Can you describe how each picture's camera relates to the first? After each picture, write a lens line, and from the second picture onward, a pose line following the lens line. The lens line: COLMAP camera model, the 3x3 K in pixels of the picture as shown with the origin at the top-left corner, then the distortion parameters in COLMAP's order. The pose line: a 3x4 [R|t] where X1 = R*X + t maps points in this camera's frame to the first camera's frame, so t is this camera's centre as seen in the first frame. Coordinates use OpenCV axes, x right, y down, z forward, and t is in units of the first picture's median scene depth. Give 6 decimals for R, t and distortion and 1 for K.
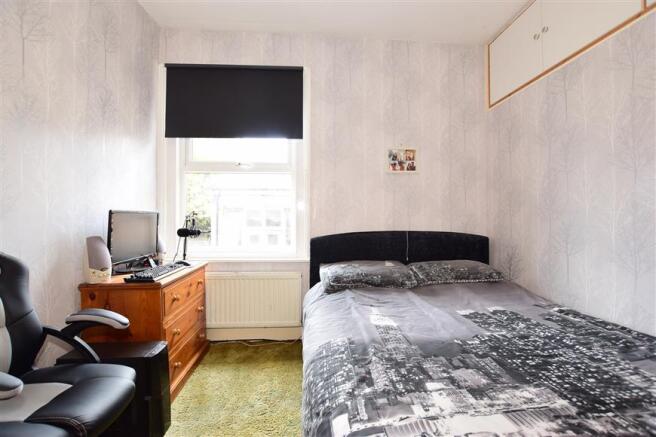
lens RADIAL K [[282.8, 0, 325.1], [0, 282.8, 219.3], [0, 0, 1]] dist [-0.018778, 0.000553]
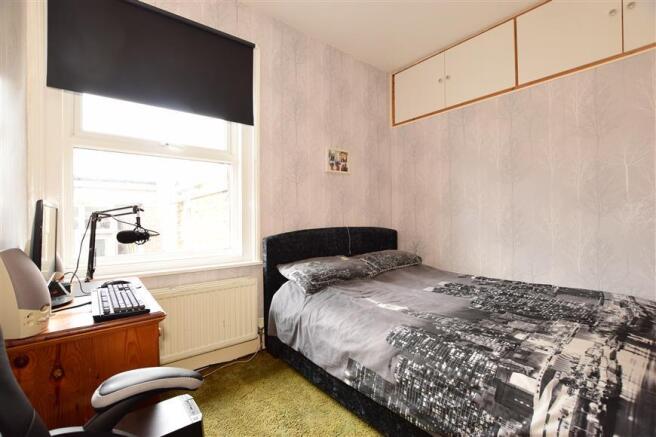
lens RADIAL K [[284.9, 0, 328.0], [0, 284.9, 218.5], [0, 0, 1]] dist [-0.022107, -0.000014]
pose [[0.825939, -0.009883, 0.563672, -0.461967], [0.009424, 0.999949, 0.003723, 0.004864], [-0.563680, 0.002237, 0.825990, 0.163719]]
